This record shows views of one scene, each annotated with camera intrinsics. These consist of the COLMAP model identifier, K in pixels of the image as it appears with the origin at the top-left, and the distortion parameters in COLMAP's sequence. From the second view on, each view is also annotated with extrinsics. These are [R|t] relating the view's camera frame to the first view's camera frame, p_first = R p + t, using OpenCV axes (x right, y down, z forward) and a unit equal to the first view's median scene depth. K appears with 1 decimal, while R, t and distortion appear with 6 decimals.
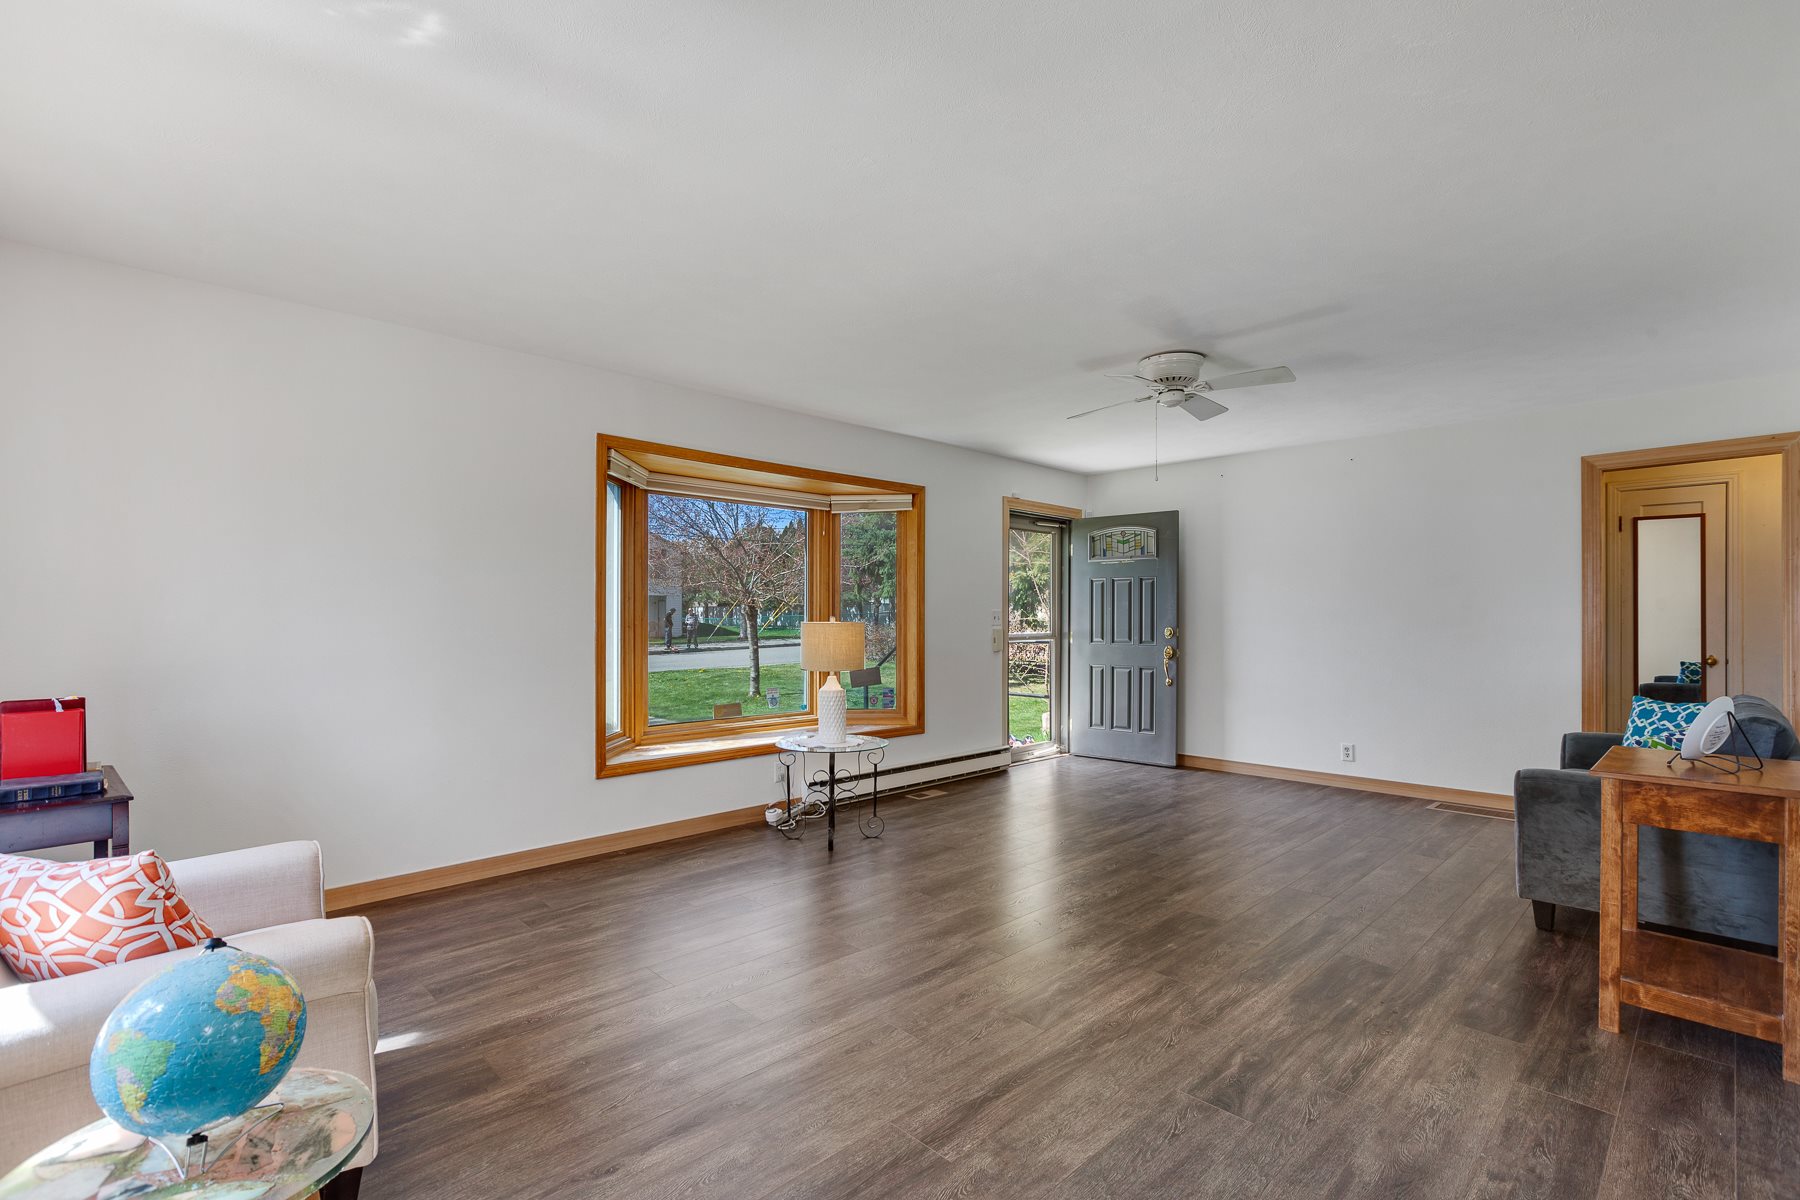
lens RADIAL K [[810.8, 0, 890.8], [0, 810.8, 608.6], [0, 0, 1]] dist [0.001873, 0.000303]
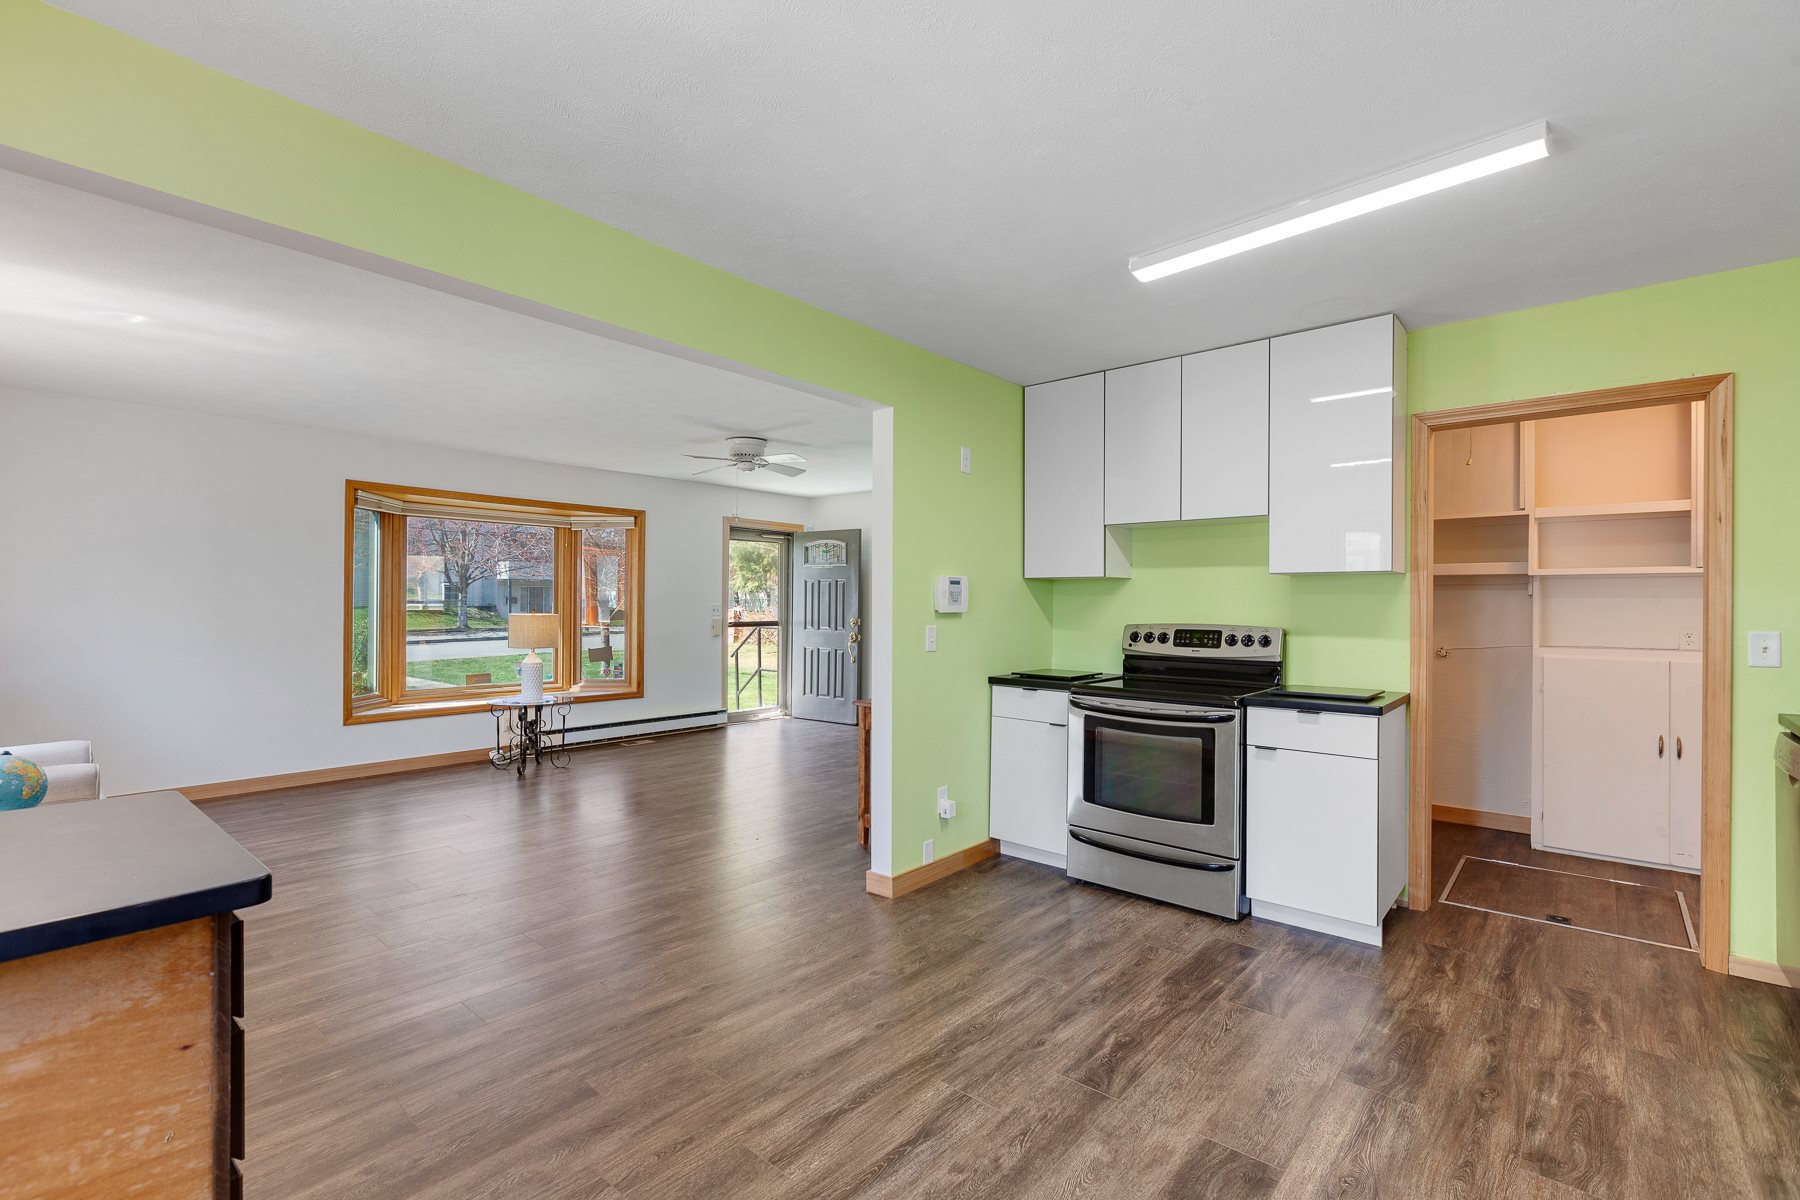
lens RADIAL K [[802.1, 0, 890.2], [0, 802.1, 599.4], [0, 0, 1]] dist [0.000909, 0.000167]
pose [[0.996271, 0.007564, 0.085943, 0.328833], [-0.008082, 0.999951, 0.005678, -0.016606], [-0.085896, -0.006351, 0.996284, -0.335045]]
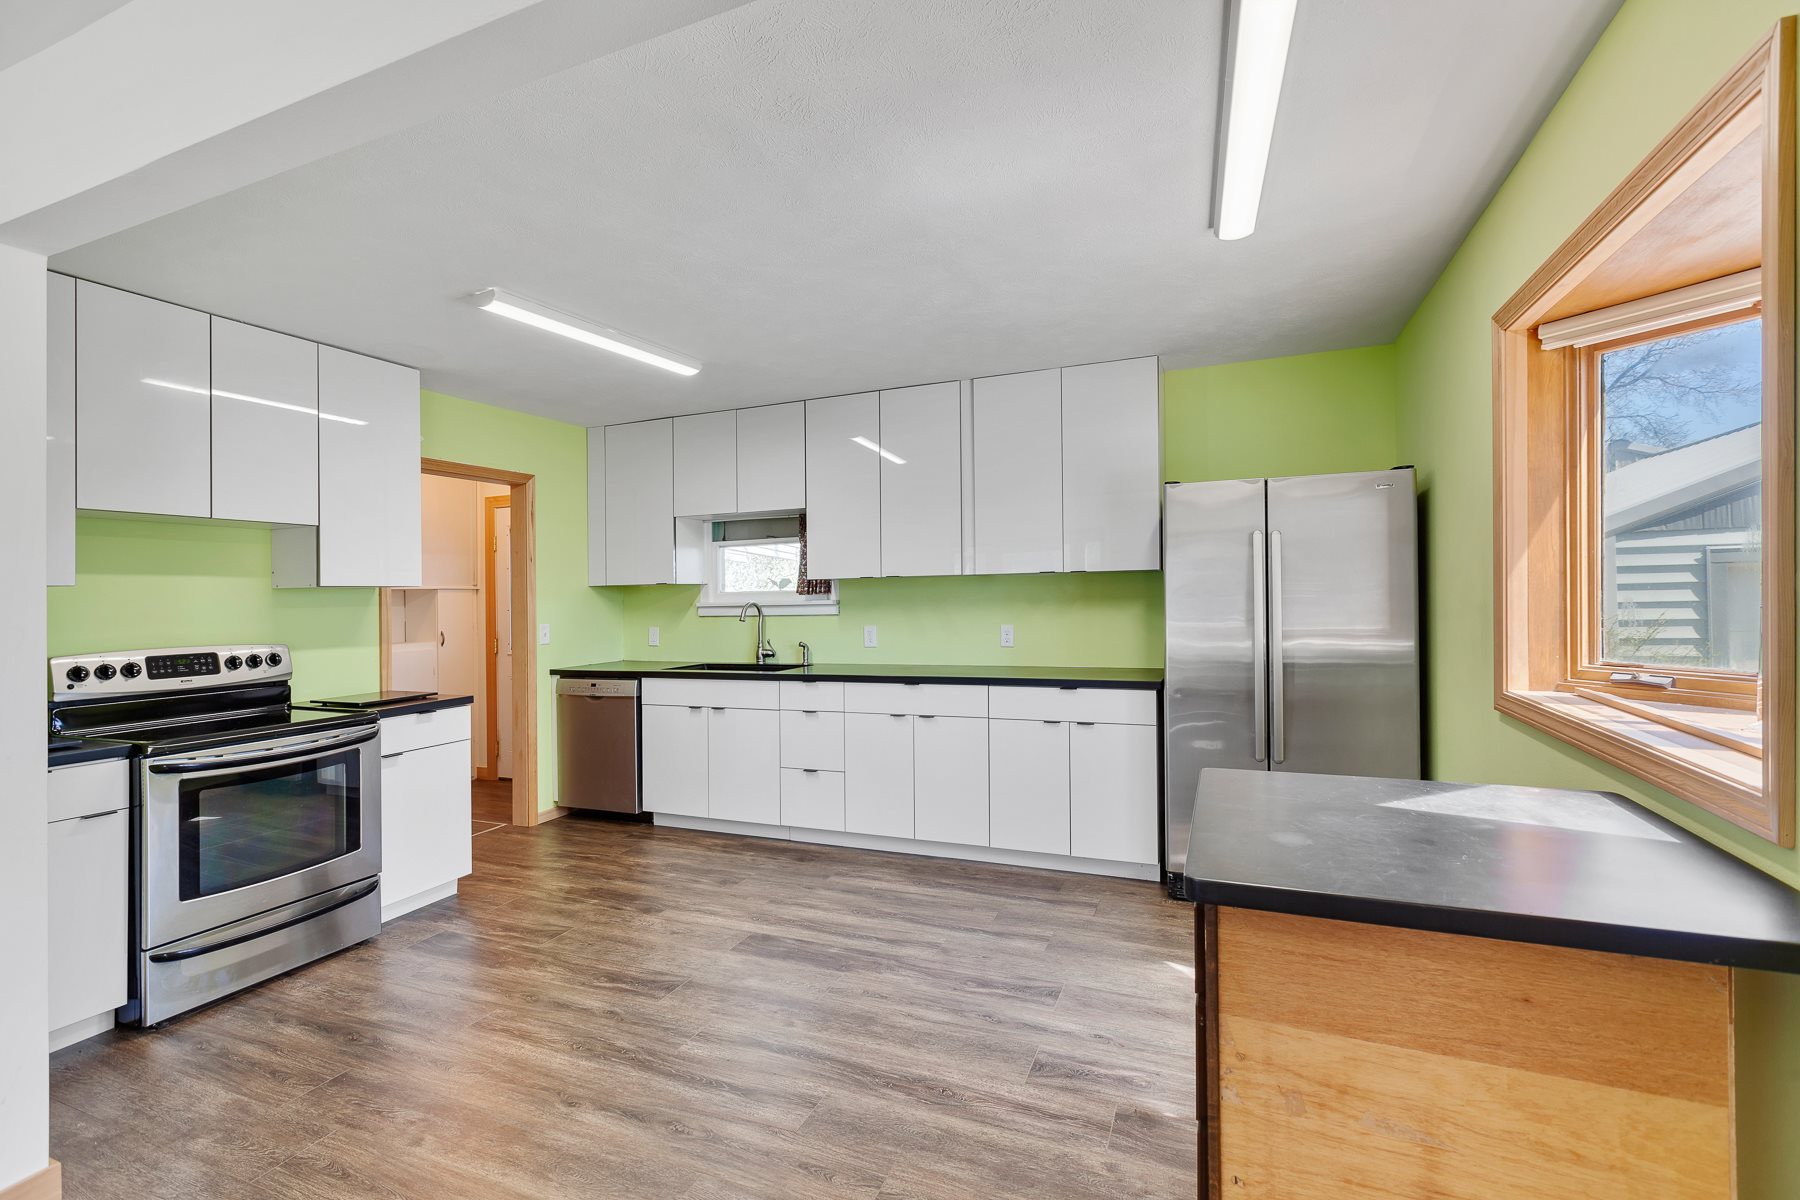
lens RADIAL K [[802.1, 0, 890.2], [0, 802.1, 599.4], [0, 0, 1]] dist [0.000909, 0.000167]
pose [[-0.391551, 0.006274, 0.920135, -0.038265], [0.010371, 0.999943, -0.002405, -0.020039], [-0.920098, 0.008601, -0.391594, 0.092587]]
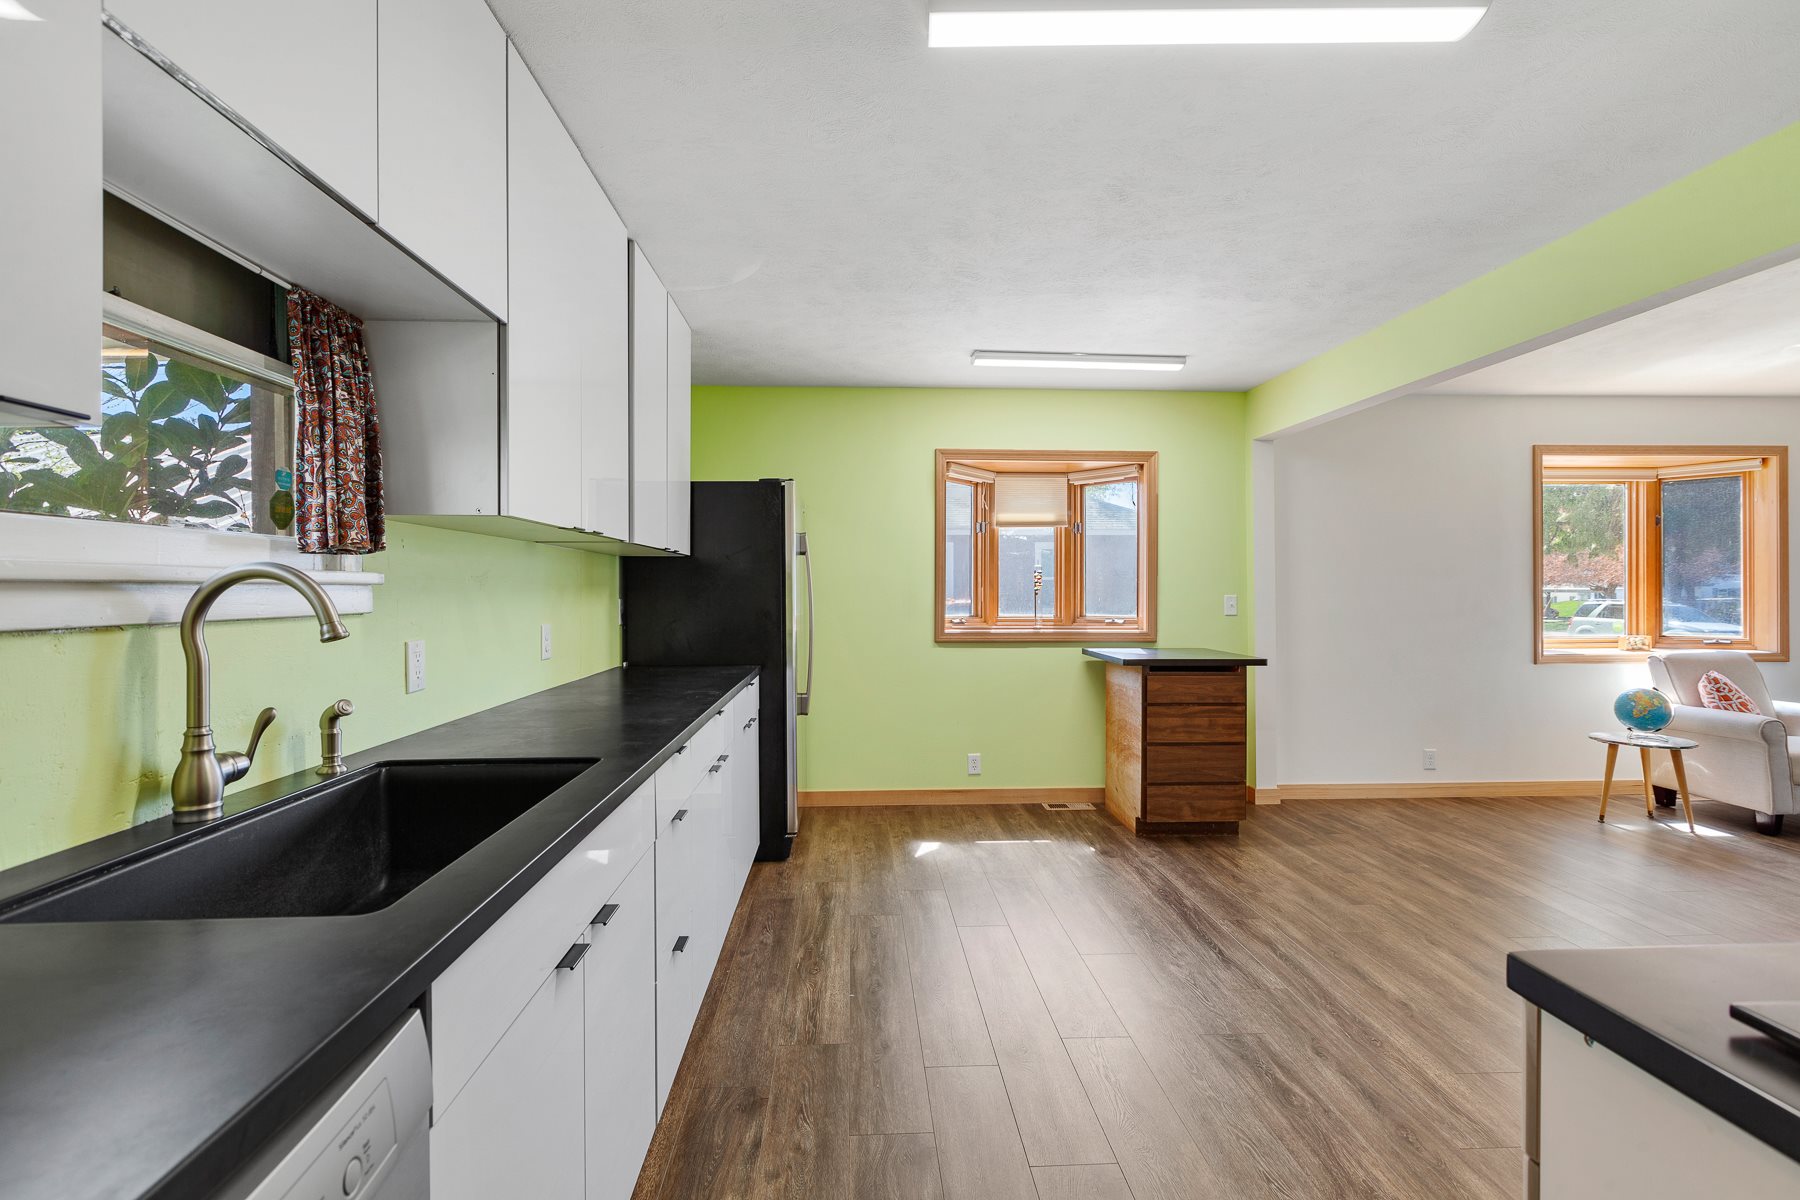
lens RADIAL K [[797.7, 0, 890.1], [0, 797.7, 592.7], [0, 0, 1]] dist [0.000195, -0.000898]
pose [[-0.659793, 0.006710, -0.751418, 0.861590], [0.011455, 0.999934, -0.001129, -0.011946], [0.751360, -0.009352, -0.659826, 0.161912]]
